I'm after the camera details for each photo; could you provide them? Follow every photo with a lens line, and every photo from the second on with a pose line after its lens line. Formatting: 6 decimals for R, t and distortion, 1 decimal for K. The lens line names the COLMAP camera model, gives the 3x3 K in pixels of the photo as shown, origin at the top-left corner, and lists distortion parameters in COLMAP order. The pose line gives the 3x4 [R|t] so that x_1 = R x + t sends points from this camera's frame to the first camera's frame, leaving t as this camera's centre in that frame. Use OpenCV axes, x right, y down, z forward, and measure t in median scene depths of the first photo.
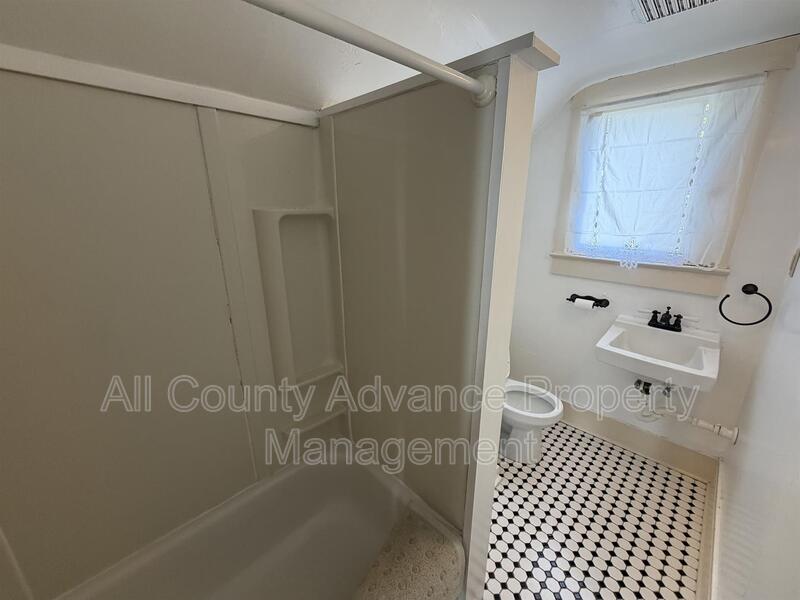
lens RADIAL K [[319.7, 0, 401.2], [0, 319.7, 301.6], [0, 0, 1]] dist [0.003719, -0.000226]
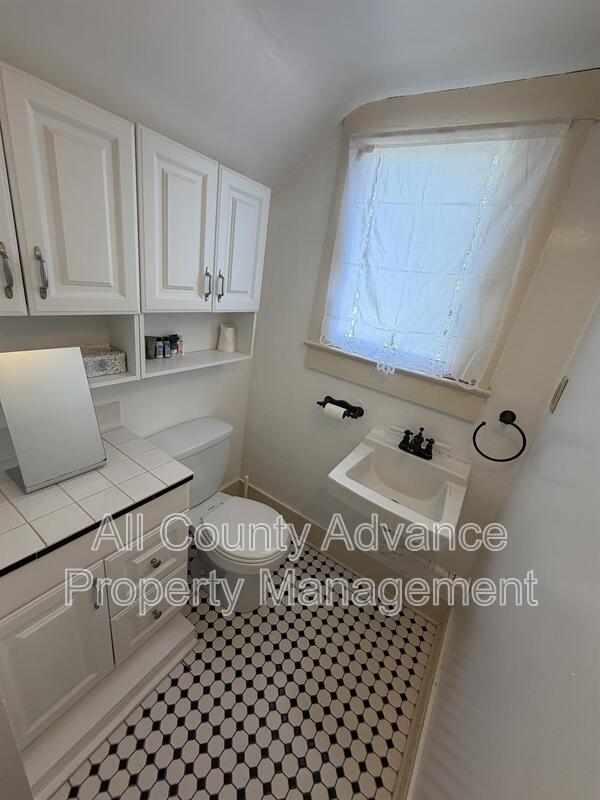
lens RADIAL K [[319.7, 0, 296.2], [0, 319.7, 399.9], [0, 0, 1]] dist [0.003719, -0.000226]
pose [[0.972544, 0.067065, 0.222846, 0.355050], [-0.088957, 0.991989, 0.089690, -0.096029], [-0.215046, -0.107051, 0.970719, 0.310486]]
